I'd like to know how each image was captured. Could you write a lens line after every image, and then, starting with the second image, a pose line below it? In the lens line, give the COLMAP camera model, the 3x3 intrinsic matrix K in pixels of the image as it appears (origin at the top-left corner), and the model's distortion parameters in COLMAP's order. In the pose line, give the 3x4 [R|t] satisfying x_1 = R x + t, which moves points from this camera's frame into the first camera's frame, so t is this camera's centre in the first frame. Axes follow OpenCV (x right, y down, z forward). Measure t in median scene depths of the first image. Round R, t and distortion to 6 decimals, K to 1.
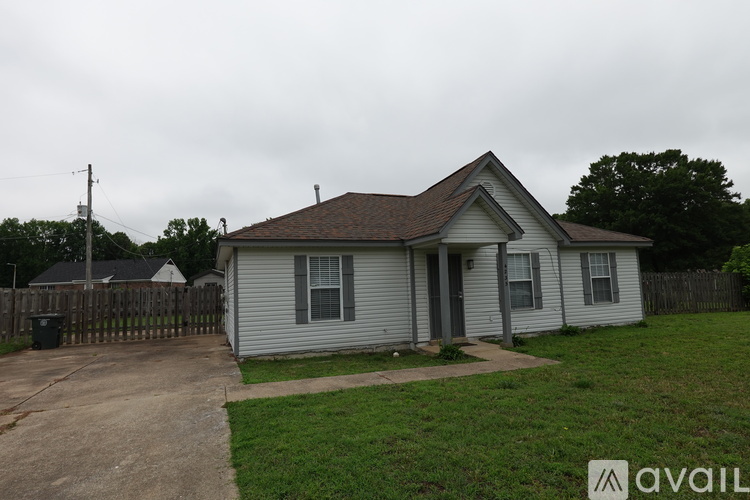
lens RADIAL K [[387.9, 0, 375.0], [0, 387.9, 250.0], [0, 0, 1]] dist [0.001322, 0.000306]
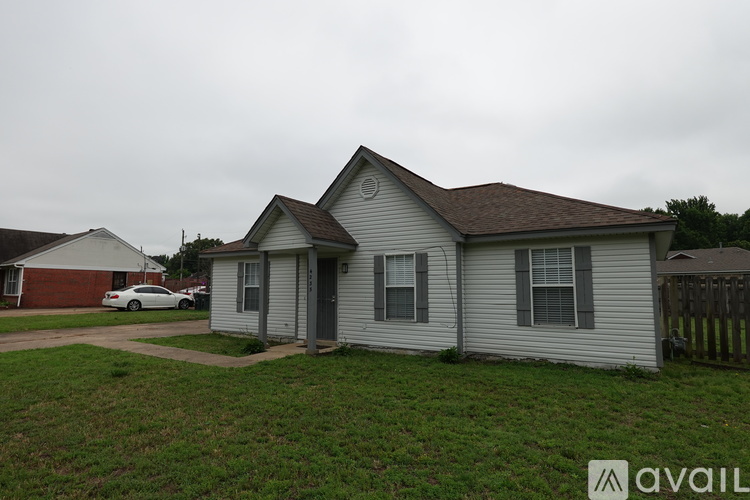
lens RADIAL K [[429.7, 0, 375.0], [0, 429.7, 250.0], [0, 0, 1]] dist [0.001015, 0.001271]
pose [[0.615194, -0.030949, -0.787768, 1.133544], [0.051074, 0.998695, 0.000650, -0.005335], [0.786719, -0.040634, 0.615972, 0.393515]]
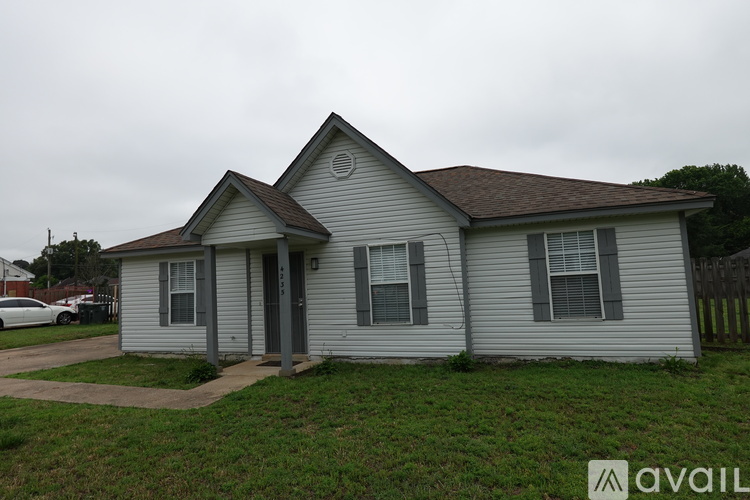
lens RADIAL K [[429.7, 0, 375.0], [0, 429.7, 250.0], [0, 0, 1]] dist [0.001015, 0.001271]
pose [[0.781264, -0.045260, -0.622557, 0.880397], [0.077087, 0.996729, 0.024275, -0.002832], [0.619422, -0.066956, 0.782198, 0.389657]]
